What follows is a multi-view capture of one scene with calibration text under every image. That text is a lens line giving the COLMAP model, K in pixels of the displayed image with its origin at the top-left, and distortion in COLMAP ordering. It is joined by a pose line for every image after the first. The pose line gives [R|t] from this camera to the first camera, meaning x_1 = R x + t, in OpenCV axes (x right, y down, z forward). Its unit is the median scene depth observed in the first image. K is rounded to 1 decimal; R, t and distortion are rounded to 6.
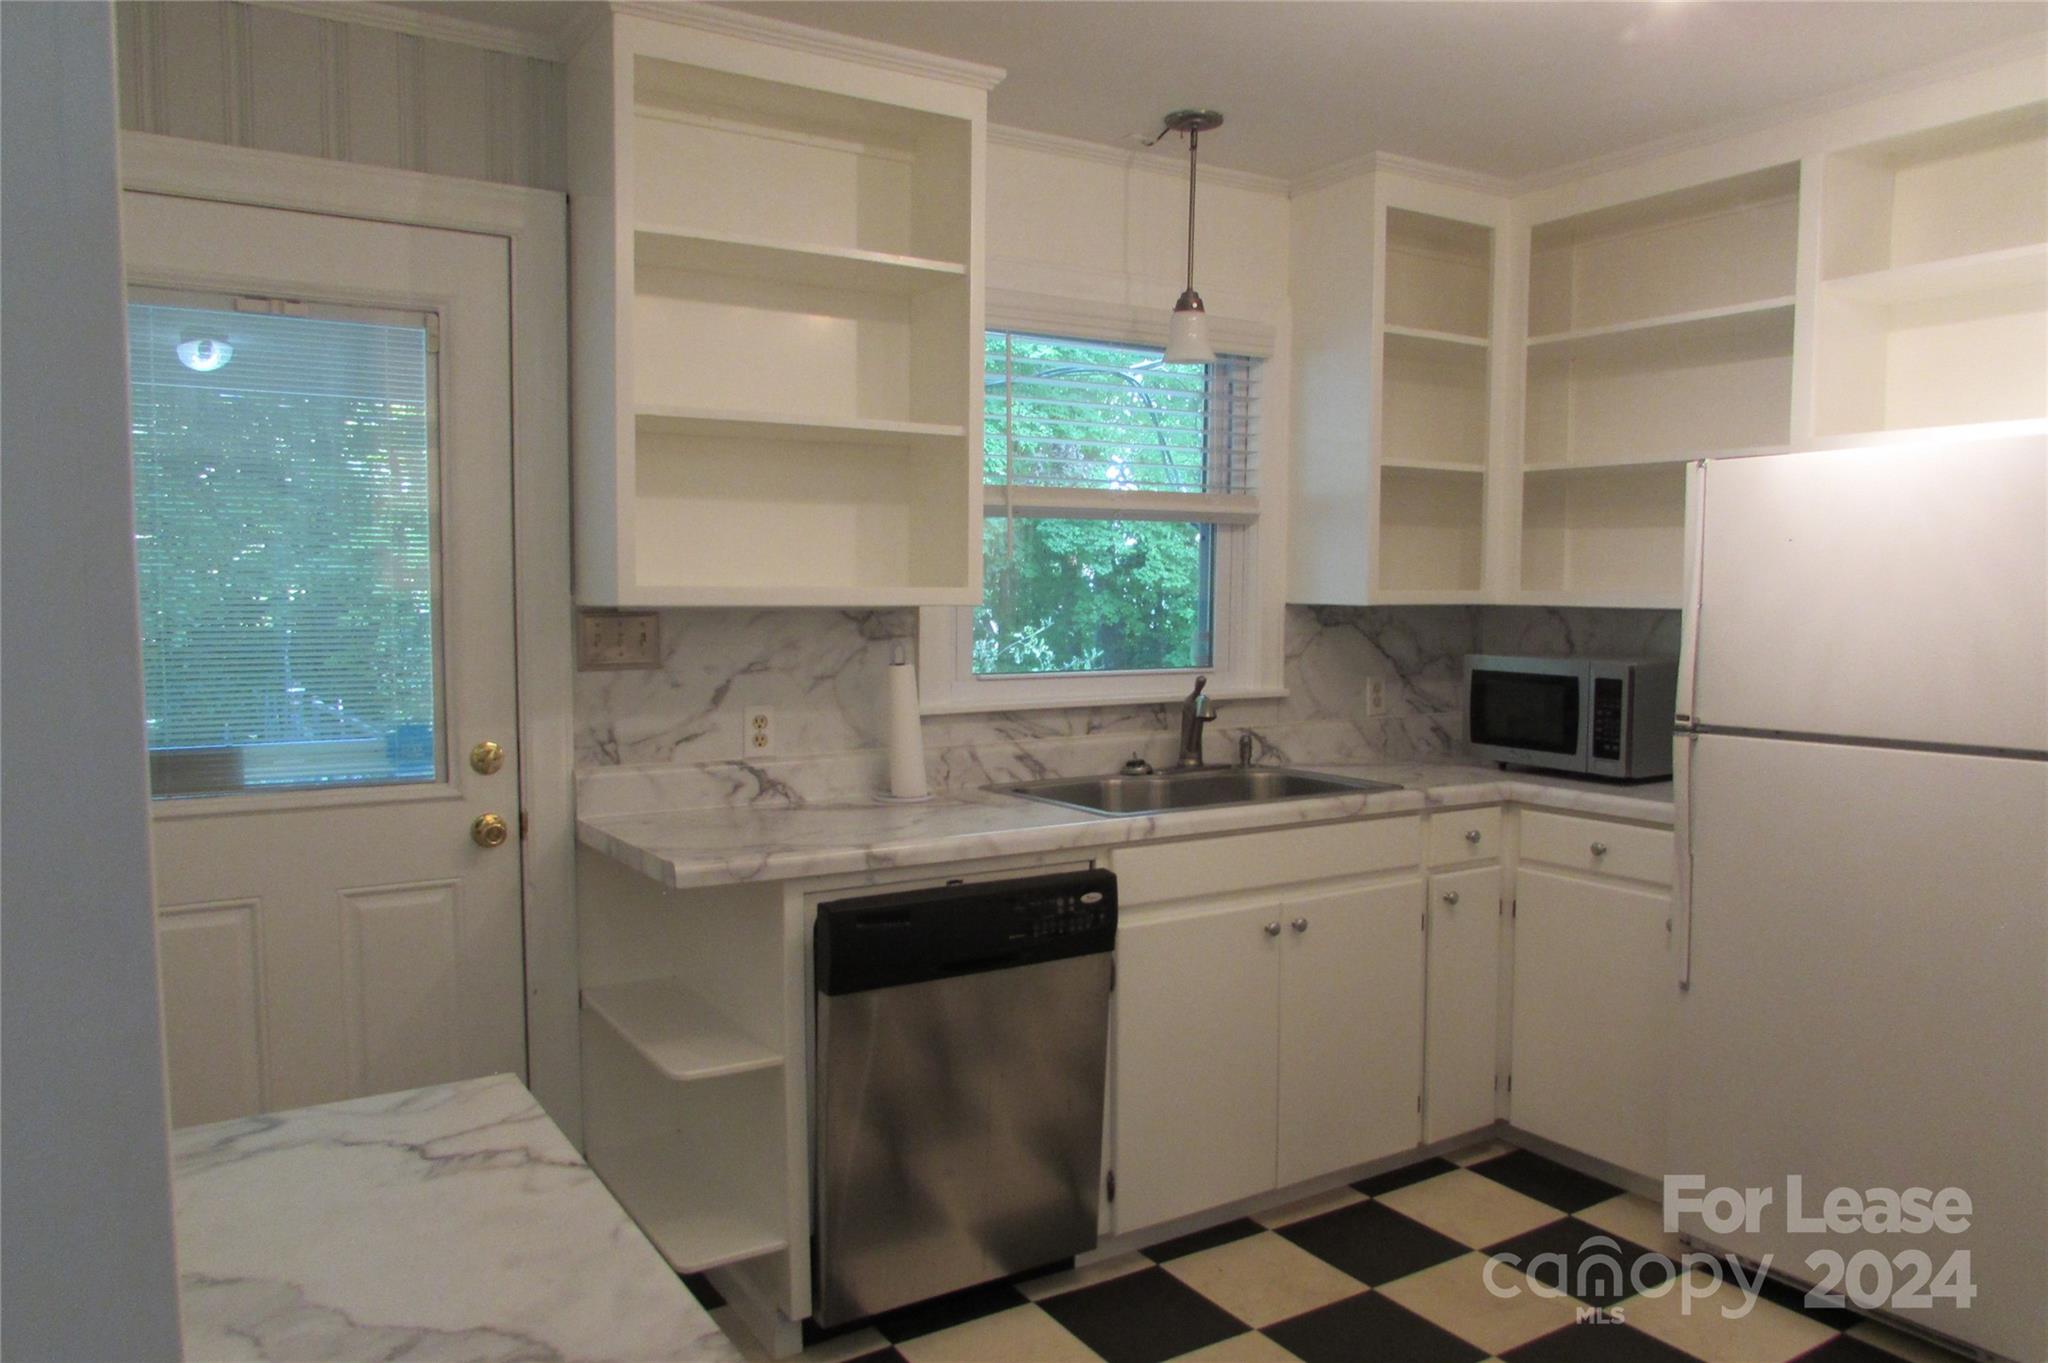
lens RADIAL K [[1471.3, 0, 1024.0], [0, 1471.3, 681.5], [0, 0, 1]] dist [-0.000664, 0.000919]
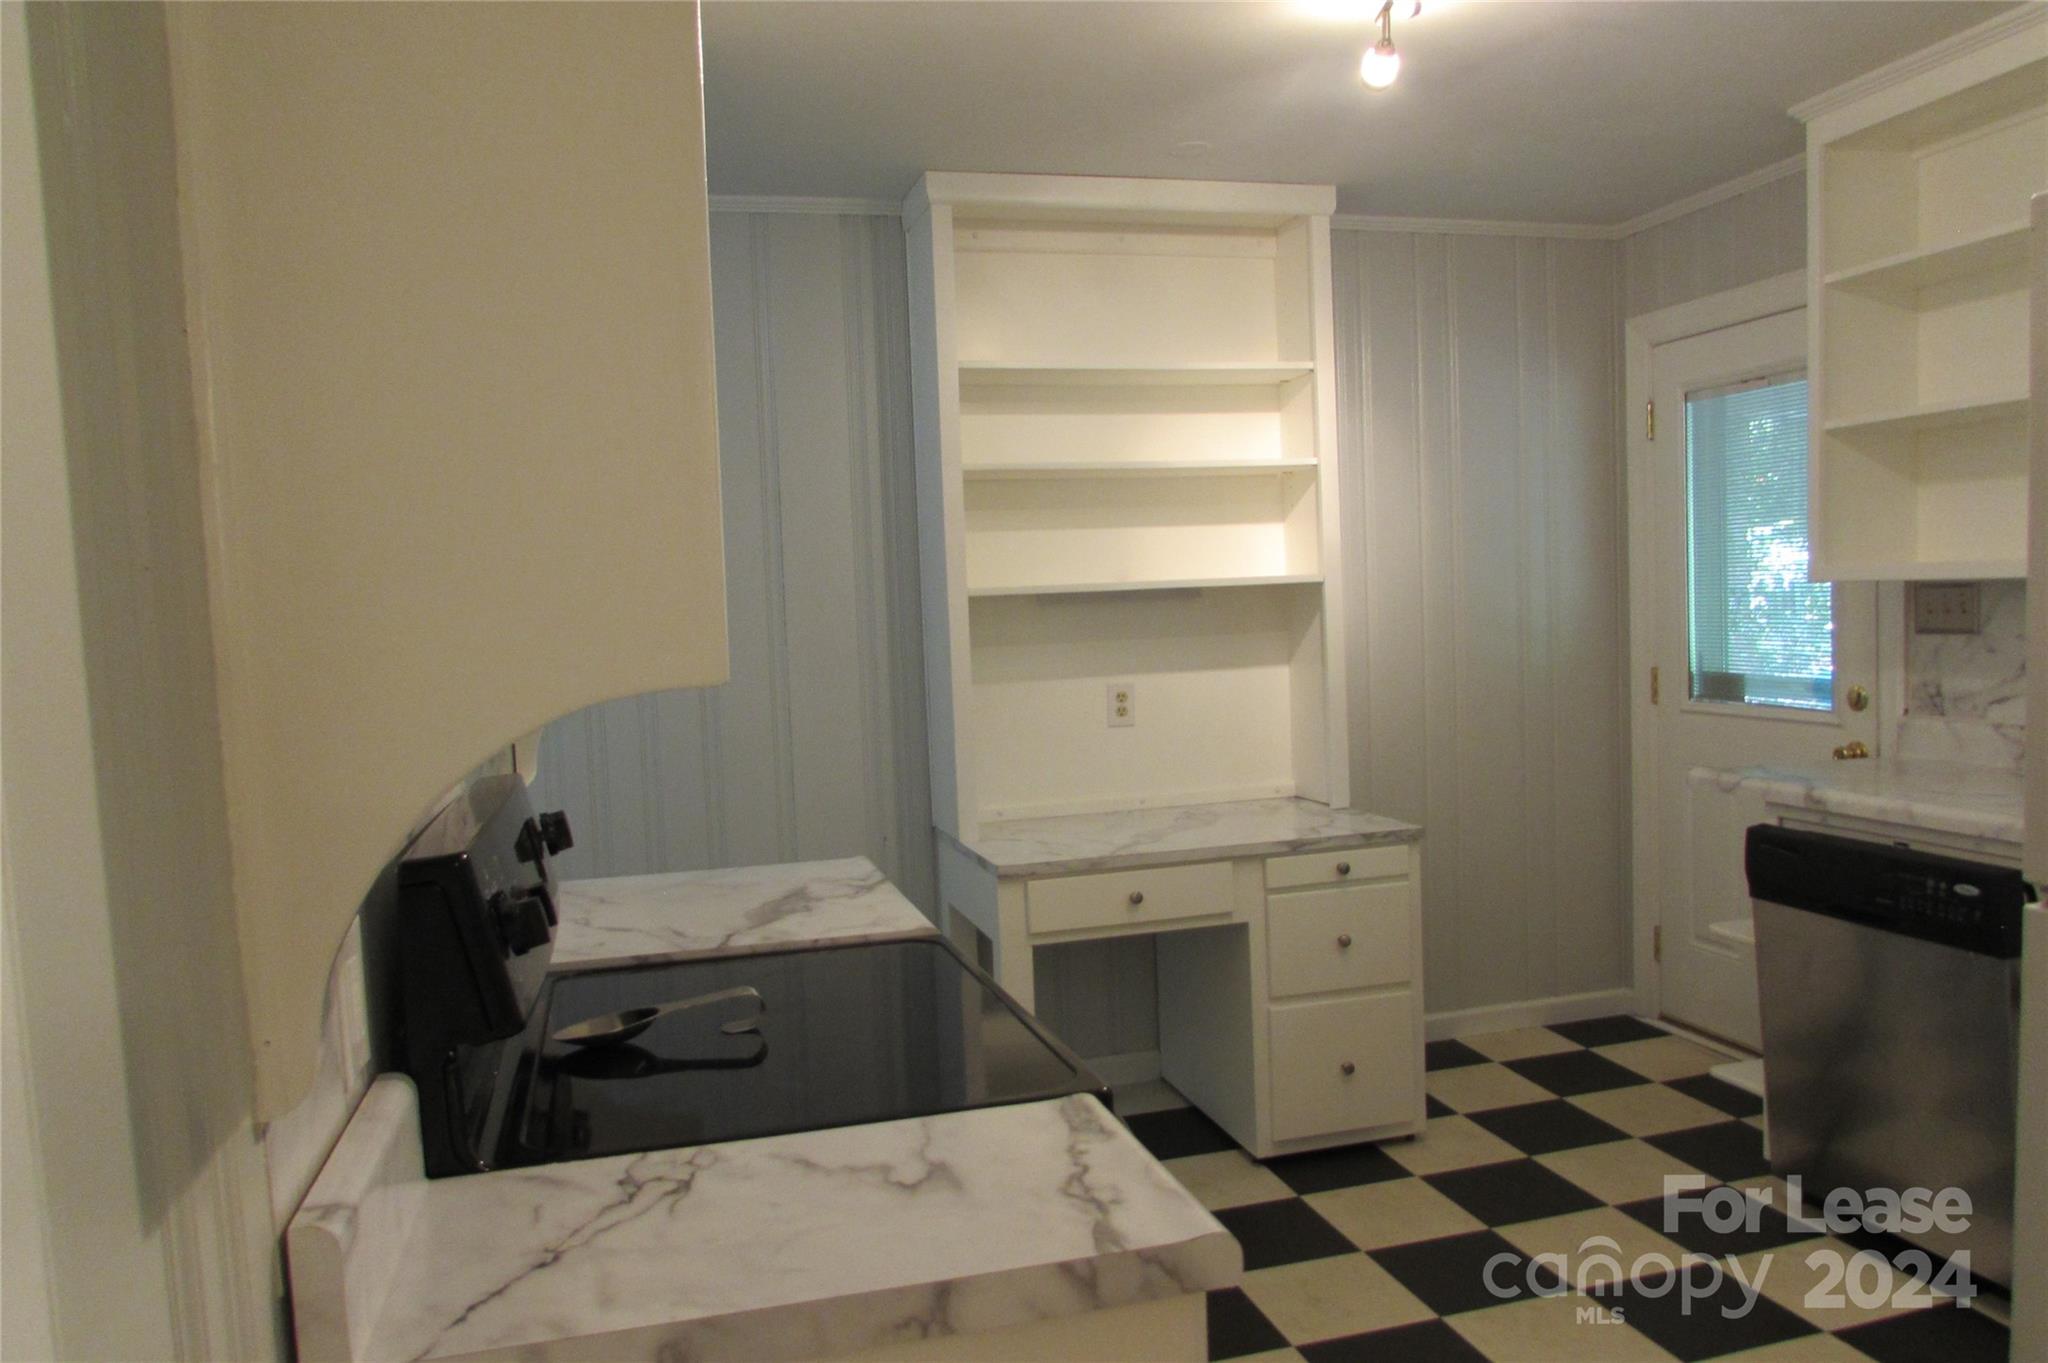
lens RADIAL K [[1471.3, 0, 1024.0], [0, 1471.3, 681.5], [0, 0, 1]] dist [-0.000664, 0.000919]
pose [[-0.273456, 0.064480, -0.959721, 1.058343], [-0.026428, 0.996870, 0.074506, -0.038678], [0.961521, 0.045738, -0.270896, 0.638547]]
